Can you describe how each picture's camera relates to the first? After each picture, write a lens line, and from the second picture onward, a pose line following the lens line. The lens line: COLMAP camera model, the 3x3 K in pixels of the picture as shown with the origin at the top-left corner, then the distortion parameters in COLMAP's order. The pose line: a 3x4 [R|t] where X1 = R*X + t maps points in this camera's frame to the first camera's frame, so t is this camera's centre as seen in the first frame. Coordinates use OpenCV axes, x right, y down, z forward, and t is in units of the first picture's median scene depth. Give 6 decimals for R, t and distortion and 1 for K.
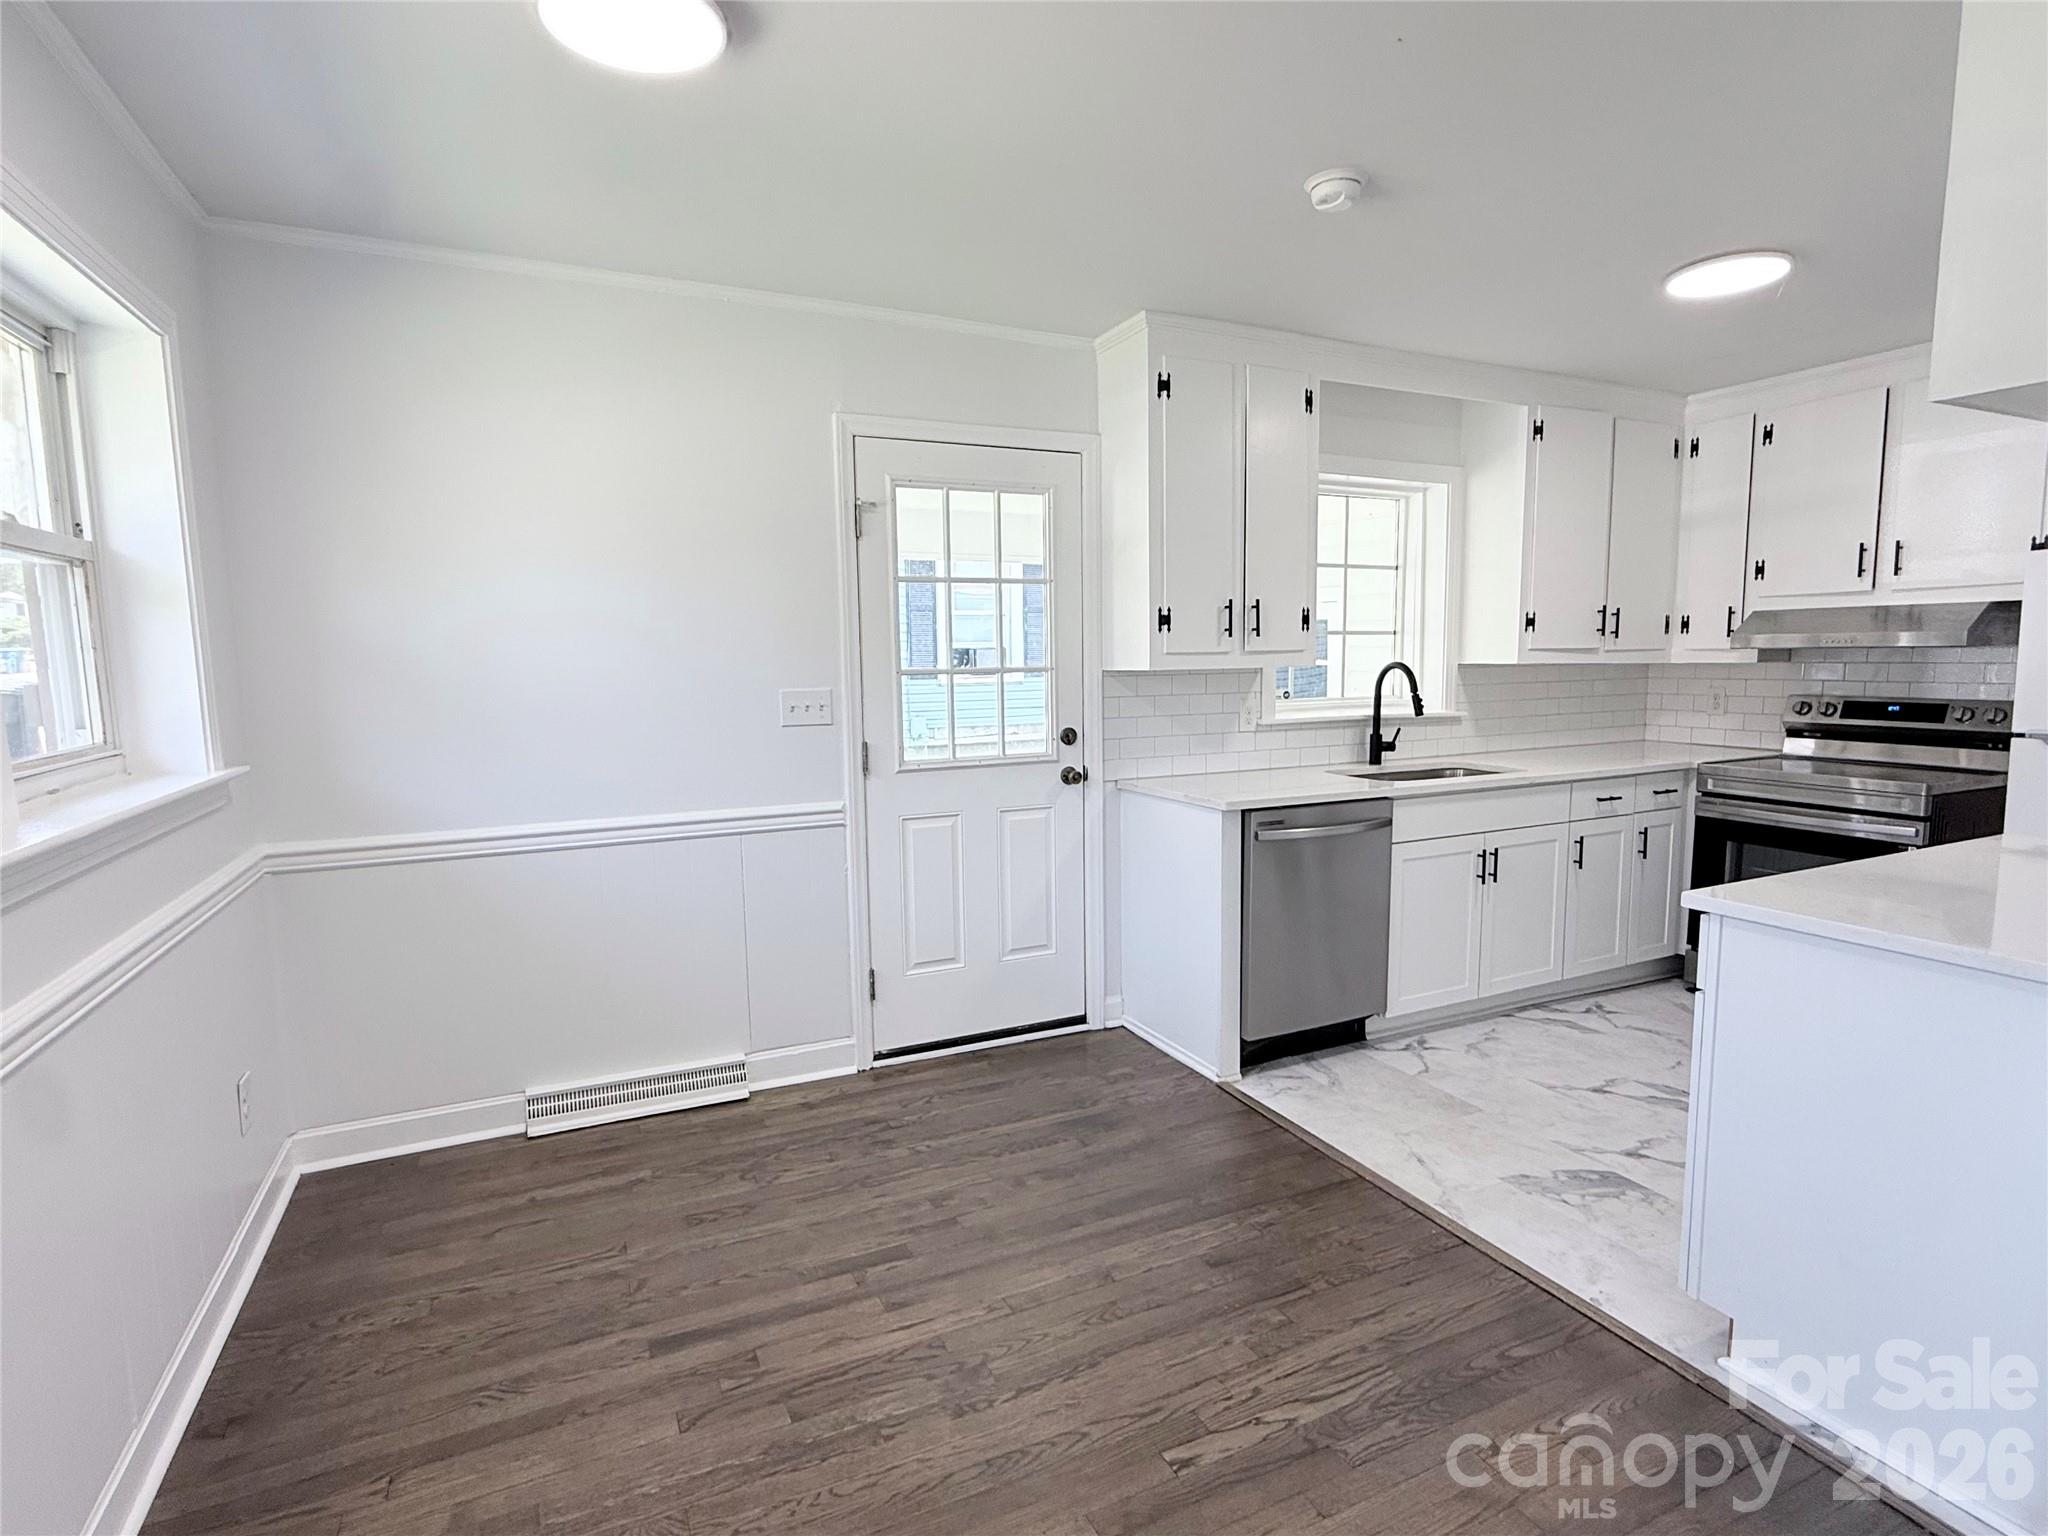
lens RADIAL K [[1032.6, 0, 1021.2], [0, 1032.6, 772.4], [0, 0, 1]] dist [0.000001, 0.000598]
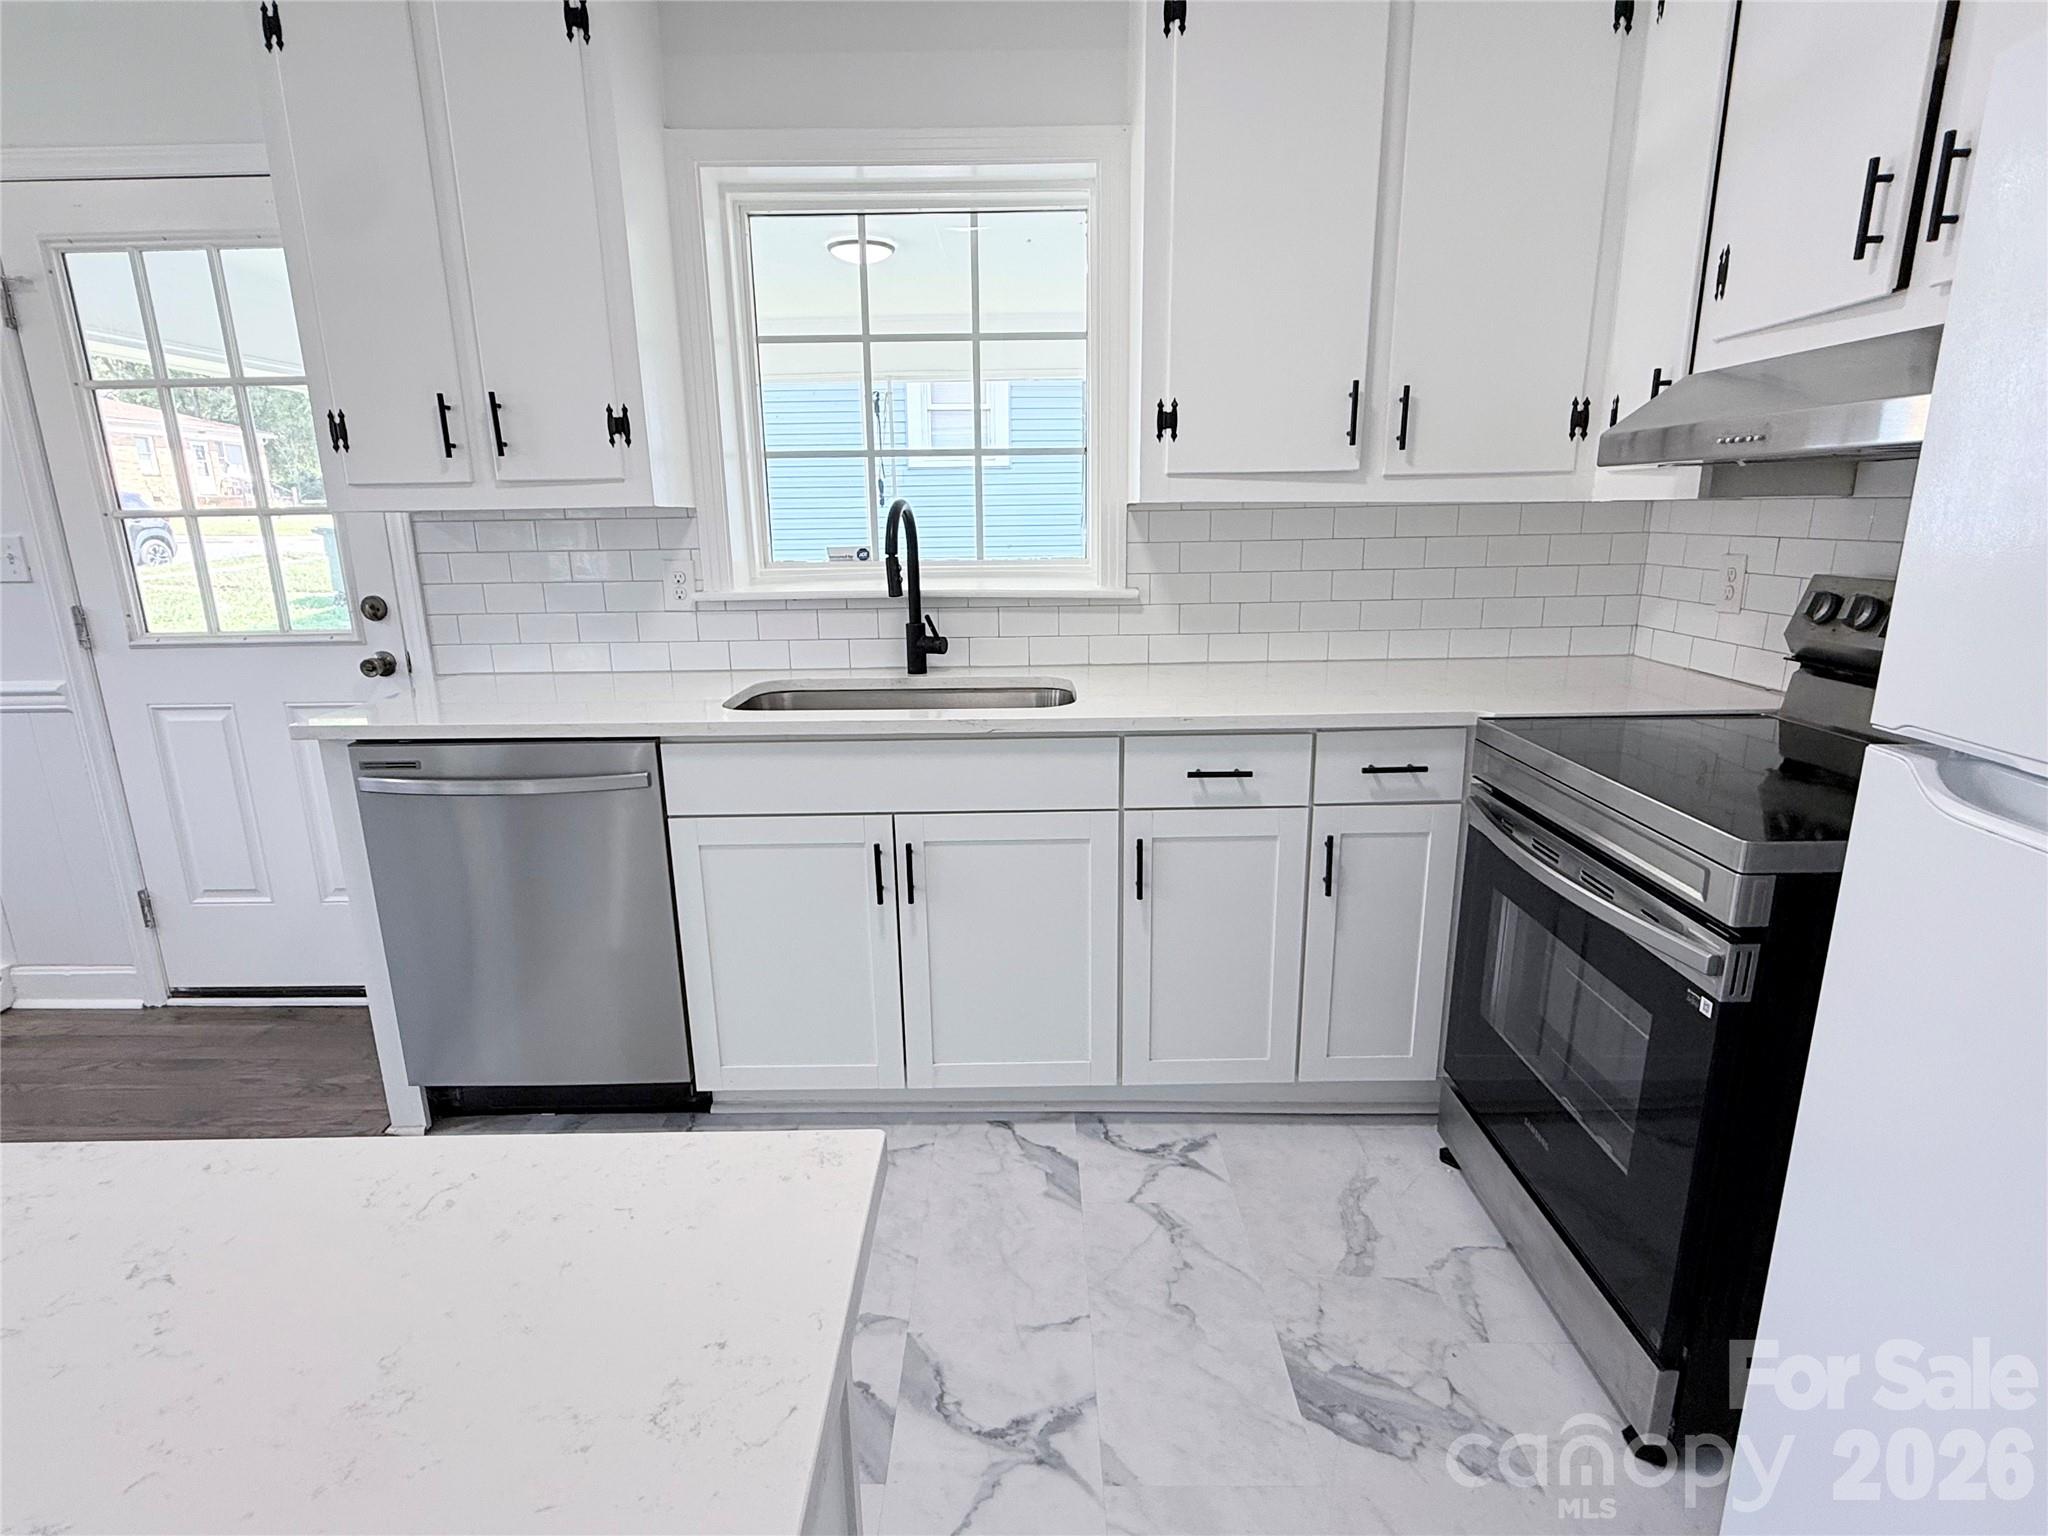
lens RADIAL K [[1032.6, 0, 1018.5], [0, 1032.6, 772.1], [0, 0, 1]] dist [0.000001, 0.000598]
pose [[0.901192, 0.106495, -0.420133, 0.735004], [-0.046046, 0.987383, 0.151510, -0.050690], [0.430967, -0.117195, 0.894725, 0.530554]]
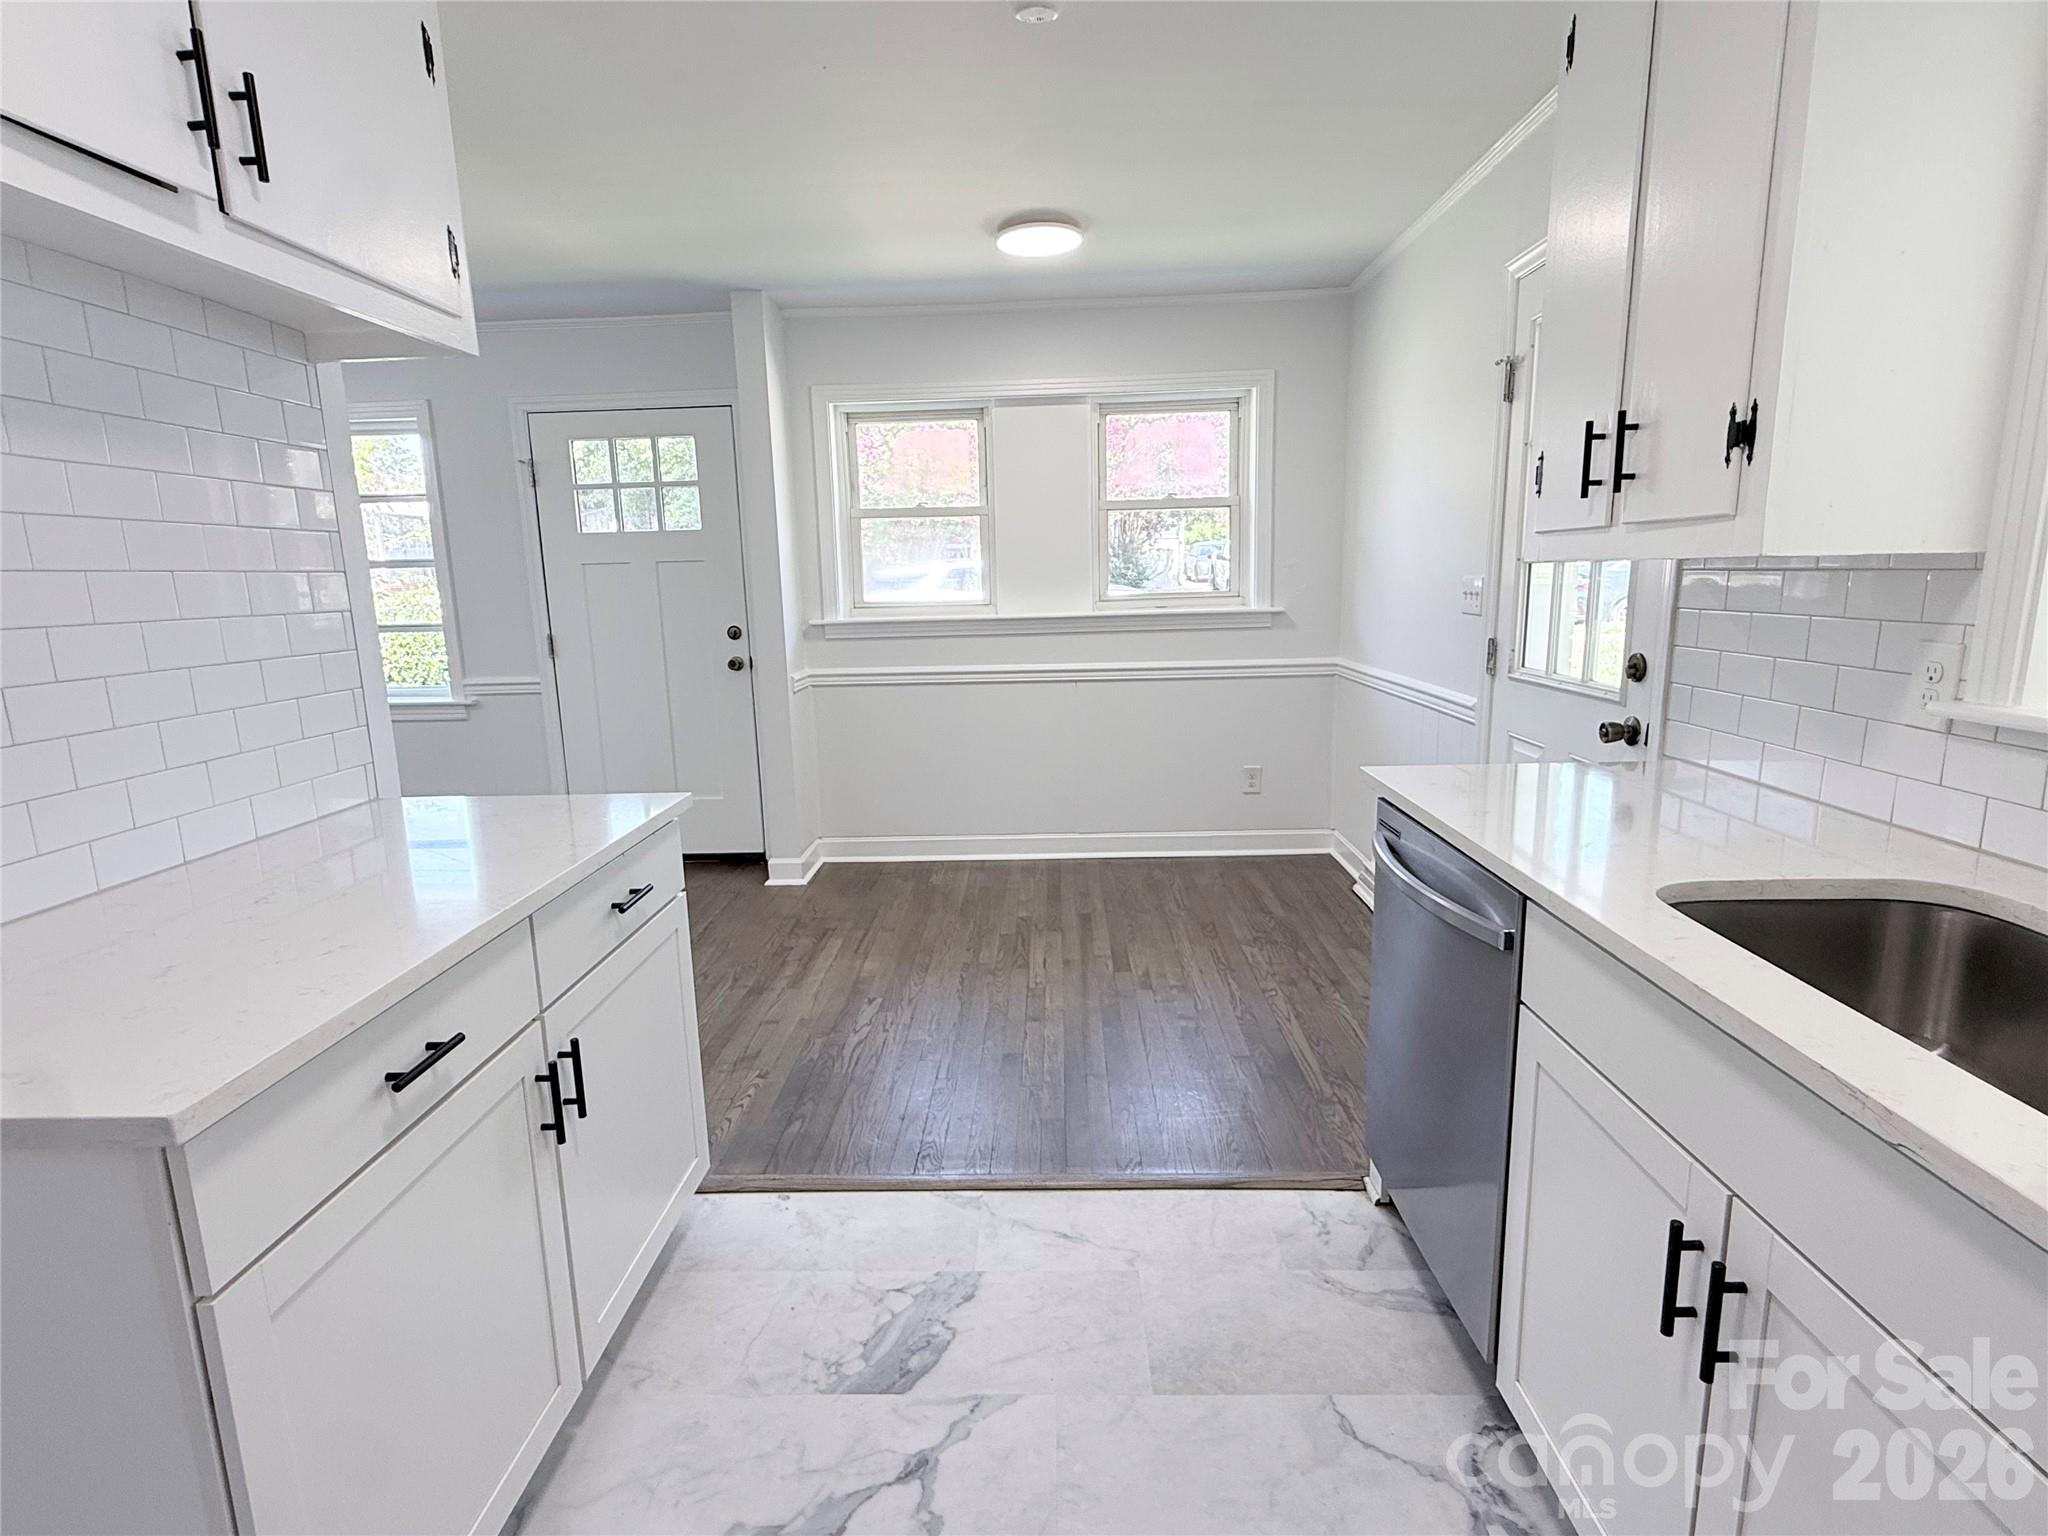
lens RADIAL K [[1032.6, 0, 1021.0], [0, 1032.6, 773.2], [0, 0, 1]] dist [0.000001, 0.000598]
pose [[-0.454520, 0.194886, -0.869155, 0.740686], [-0.070134, 0.964912, 0.253033, -0.101937], [0.887971, 0.175966, -0.424904, 0.923297]]
